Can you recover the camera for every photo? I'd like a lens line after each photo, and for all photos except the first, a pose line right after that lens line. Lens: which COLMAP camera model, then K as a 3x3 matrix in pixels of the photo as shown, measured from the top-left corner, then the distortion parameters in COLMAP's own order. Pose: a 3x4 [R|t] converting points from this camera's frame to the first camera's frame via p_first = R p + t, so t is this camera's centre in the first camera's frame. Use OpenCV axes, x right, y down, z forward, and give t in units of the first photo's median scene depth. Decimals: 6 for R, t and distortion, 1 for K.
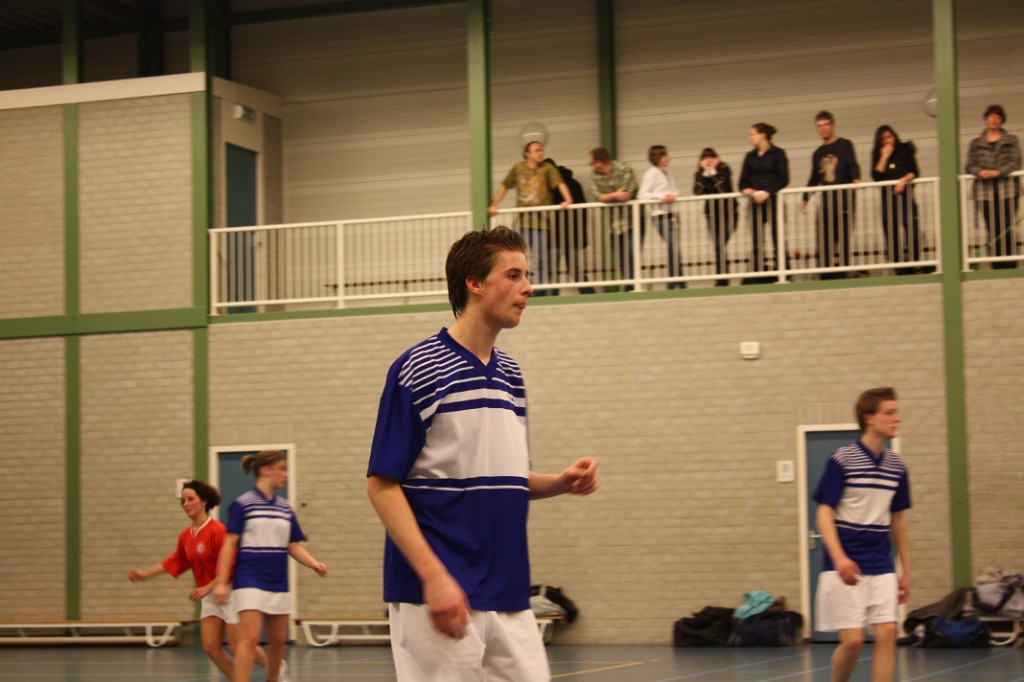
lens RADIAL K [[2438.5, 0, 509.2], [0, 2438.5, 342.7], [0, 0, 1]] dist [0.070387, 0.000000]
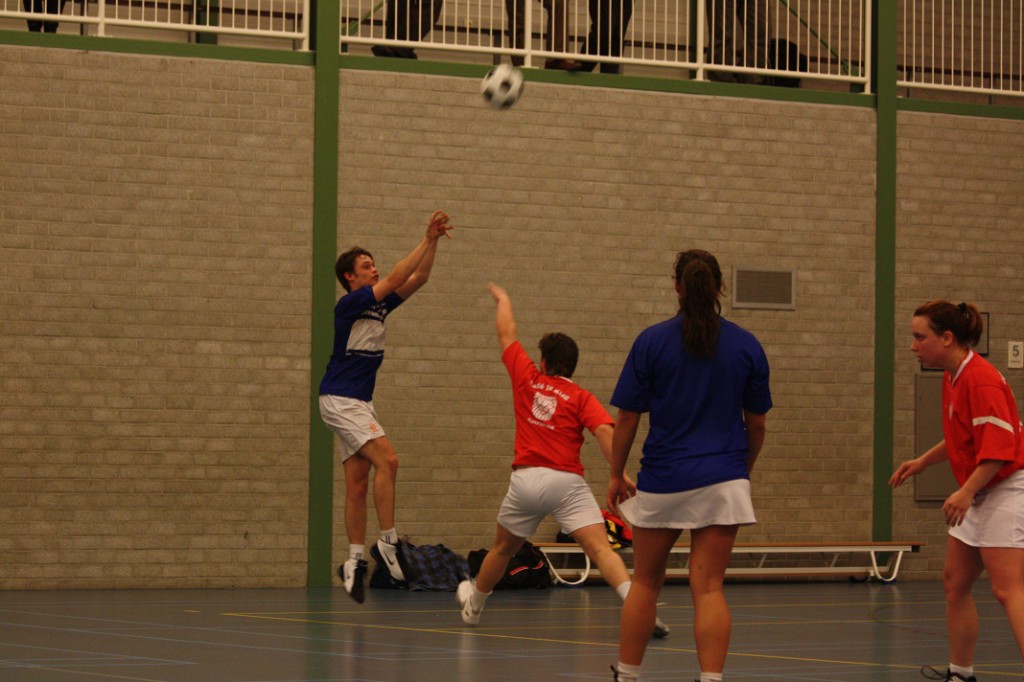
lens RADIAL K [[4226.4, 0, 512.7], [0, 4226.4, 344.2], [0, 0, 1]] dist [-0.517177, 0.000000]
pose [[0.545161, 0.045463, 0.837098, -0.925617], [-0.093802, 0.995566, 0.007020, 0.047312], [-0.833067, -0.082349, 0.547008, 0.354989]]
